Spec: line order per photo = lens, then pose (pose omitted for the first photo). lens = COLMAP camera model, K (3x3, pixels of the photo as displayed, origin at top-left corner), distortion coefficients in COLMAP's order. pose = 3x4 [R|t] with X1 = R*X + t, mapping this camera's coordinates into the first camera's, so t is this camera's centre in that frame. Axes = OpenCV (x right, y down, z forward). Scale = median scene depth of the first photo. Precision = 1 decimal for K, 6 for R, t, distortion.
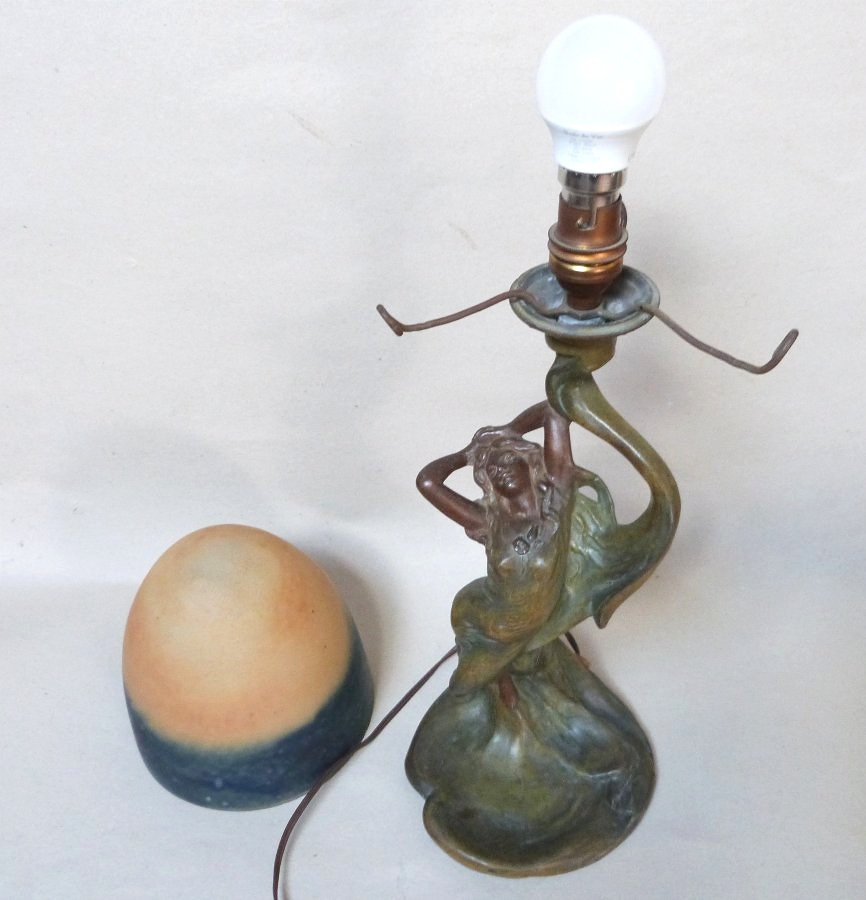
lens RADIAL K [[904.8, 0, 443.1], [0, 904.8, 455.6], [0, 0, 1]] dist [-0.045264, 0.000000]
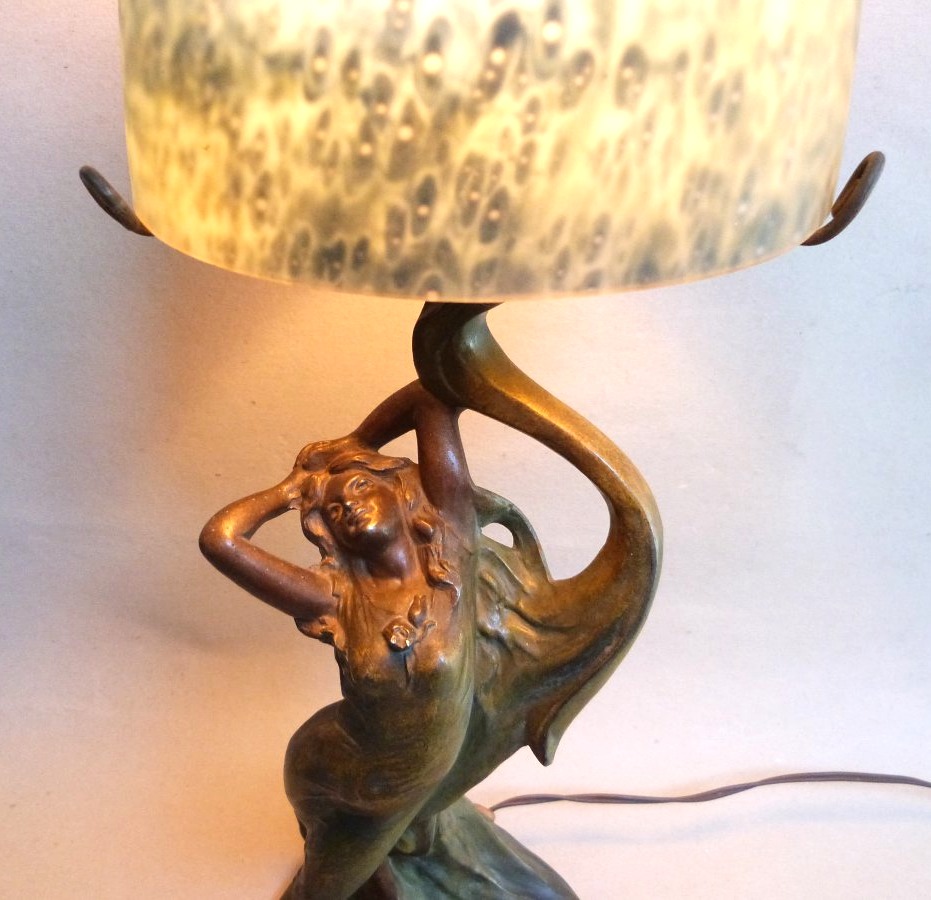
lens RADIAL K [[935.9, 0, 440.8], [0, 935.9, 441.9], [0, 0, 1]] dist [-0.045264, 0.000000]
pose [[0.975305, -0.082338, 0.204943, 0.002826], [0.111122, 0.984847, -0.133147, 0.057636], [-0.190874, 0.152632, 0.969675, 0.391606]]
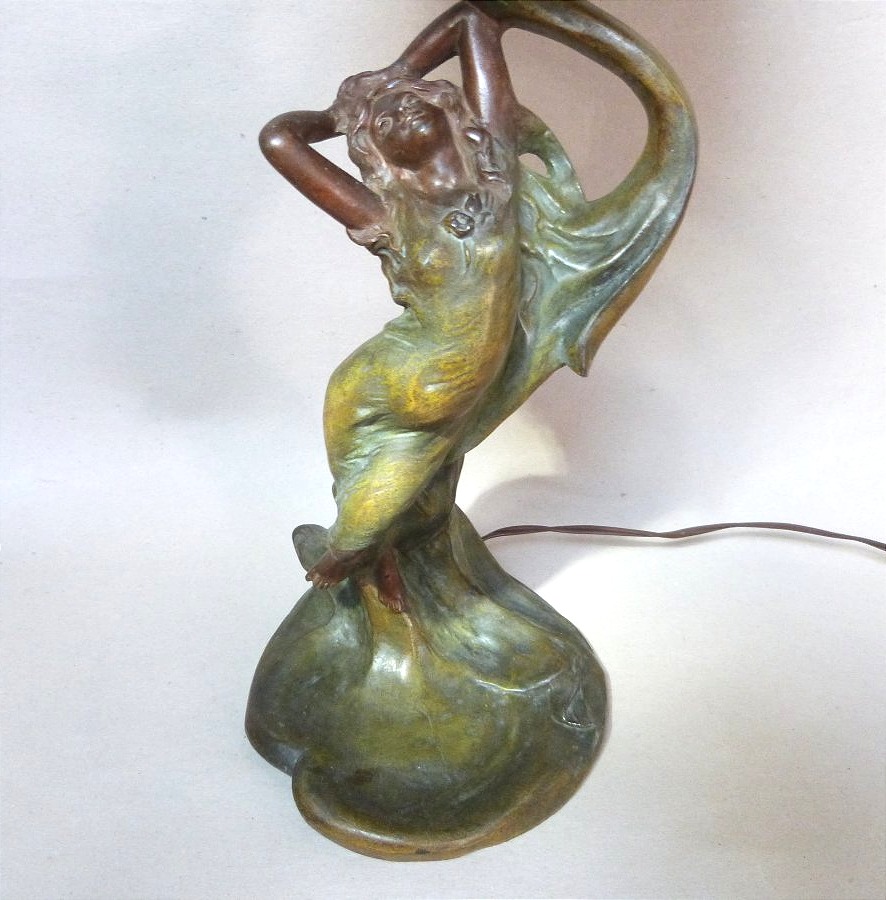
lens RADIAL K [[933.7, 0, 434.0], [0, 933.7, 444.0], [0, 0, 1]] dist [-0.052664, 0.000000]
pose [[0.949124, -0.109807, 0.295136, -0.112471], [0.129443, 0.990435, -0.047777, 0.248246], [-0.287067, 0.083549, 0.954260, 0.414599]]
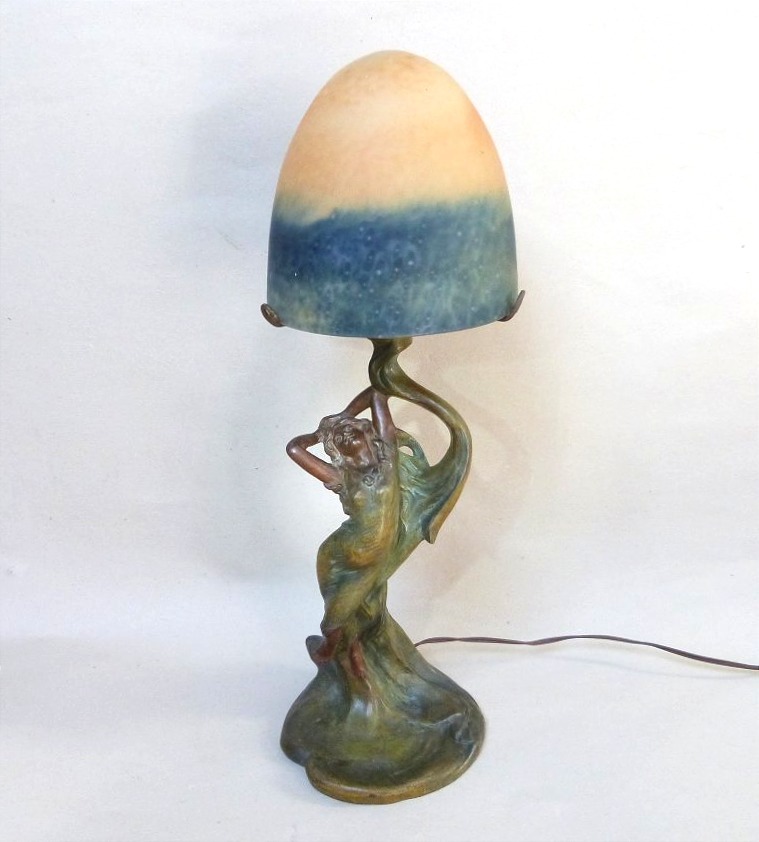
lens RADIAL K [[906.0, 0, 374.3], [0, 906.0, 424.7], [0, 0, 1]] dist [-0.074304, 0.000000]
pose [[0.968788, -0.082641, 0.233708, -0.210894], [0.150539, 0.945171, -0.289809, 0.397172], [-0.196944, 0.315946, 0.928112, -0.311524]]
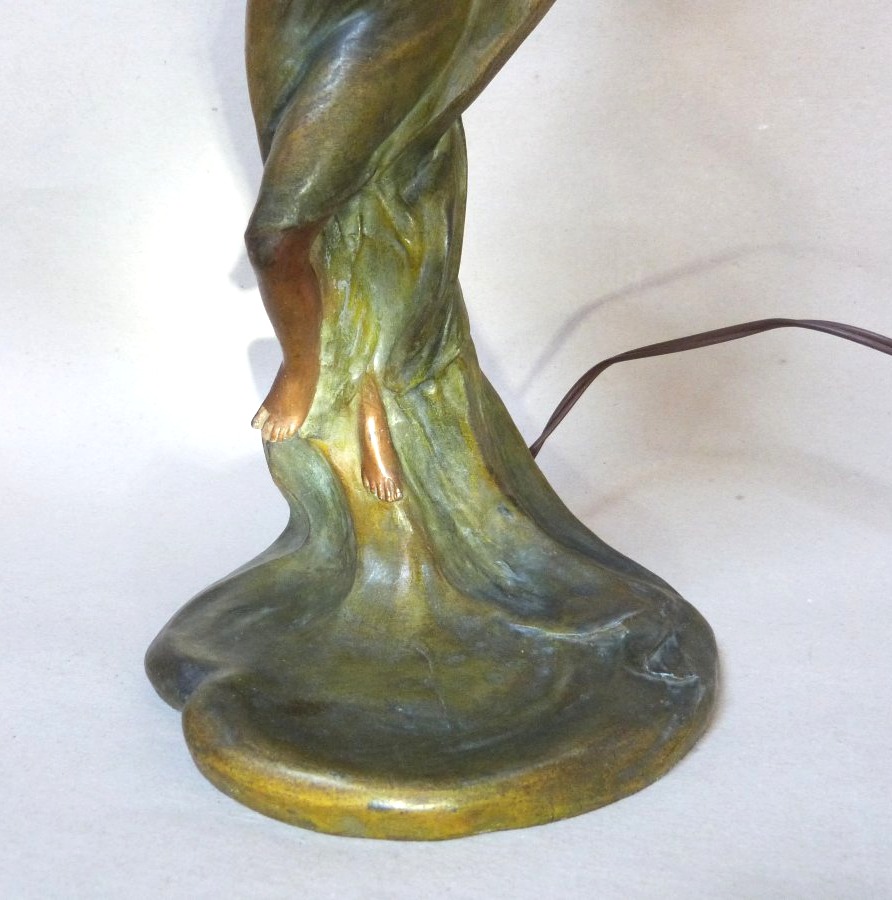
lens RADIAL K [[933.7, 0, 437.8], [0, 933.7, 446.3], [0, 0, 1]] dist [-0.052664, 0.000000]
pose [[0.979423, -0.023634, 0.200430, 0.009154], [0.093639, 0.932969, -0.347564, 0.535405], [-0.178781, 0.359180, 0.915984, 0.715240]]
